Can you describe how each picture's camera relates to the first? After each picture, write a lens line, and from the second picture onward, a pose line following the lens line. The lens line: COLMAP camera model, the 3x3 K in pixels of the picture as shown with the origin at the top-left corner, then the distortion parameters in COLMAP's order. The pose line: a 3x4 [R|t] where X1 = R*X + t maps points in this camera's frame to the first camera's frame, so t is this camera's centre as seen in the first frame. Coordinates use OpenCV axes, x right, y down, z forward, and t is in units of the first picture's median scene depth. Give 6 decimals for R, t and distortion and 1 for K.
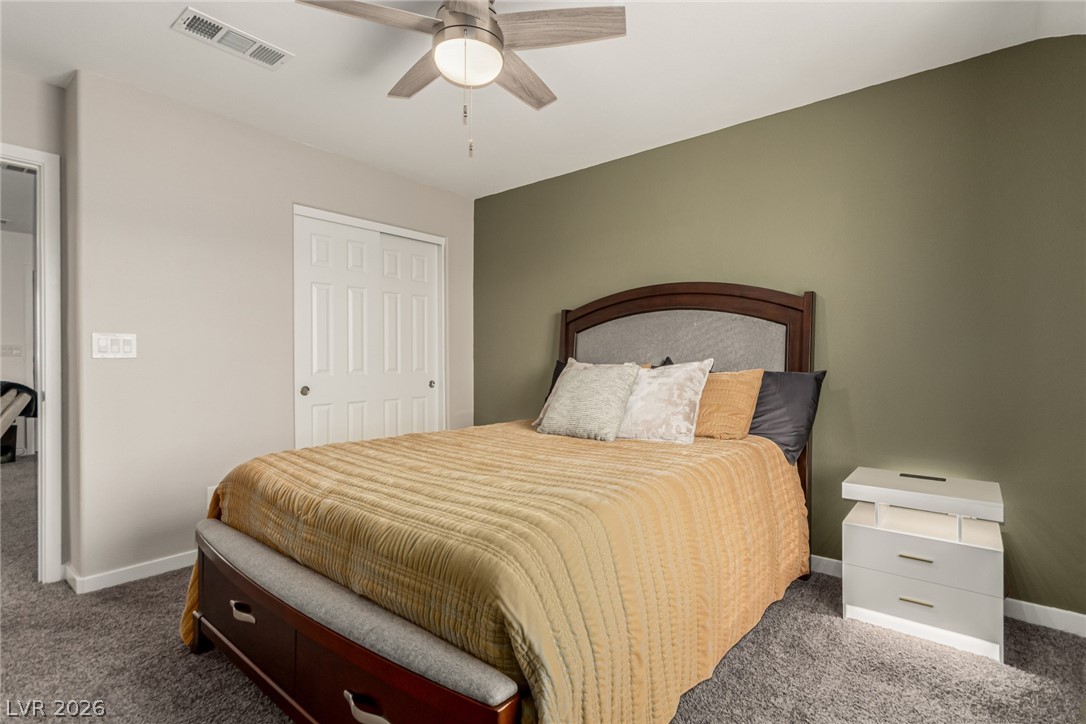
lens RADIAL K [[511.6, 0, 543.0], [0, 511.6, 362.0], [0, 0, 1]] dist [0.000148, 0.000045]
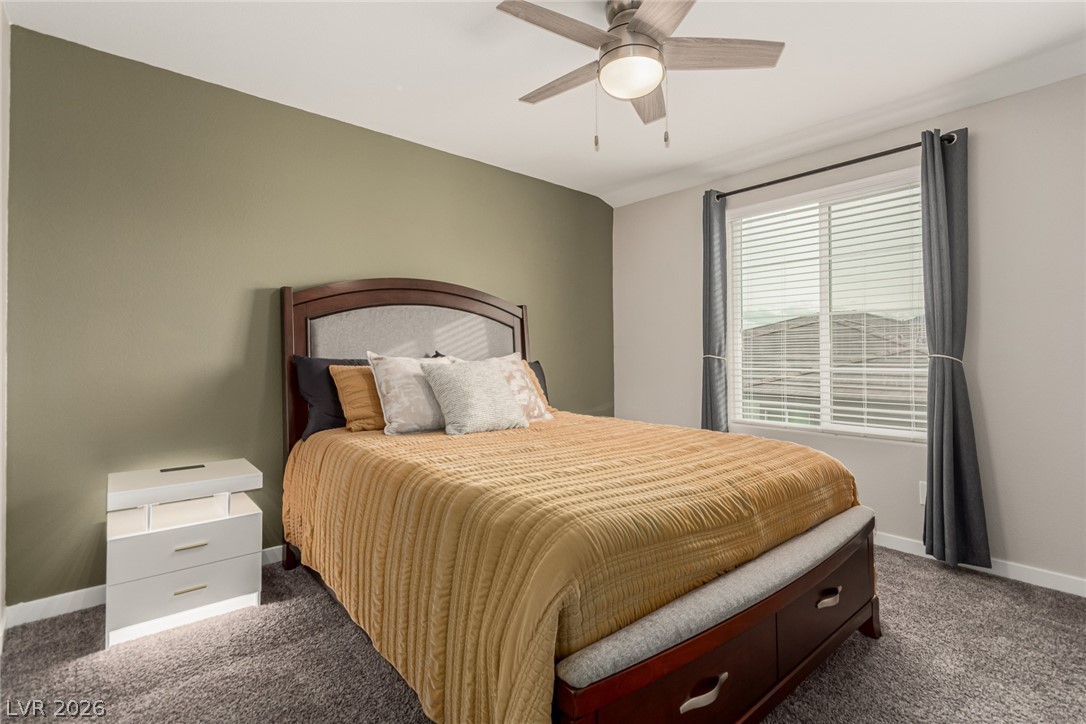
lens RADIAL K [[503.4, 0, 543.0], [0, 503.4, 362.0], [0, 0, 1]] dist [0.021691, 0.000071]
pose [[0.174716, -0.012541, 0.984539, -0.158025], [0.001264, 0.999921, 0.012513, -0.000171], [-0.984618, -0.000942, 0.174718, 0.129529]]
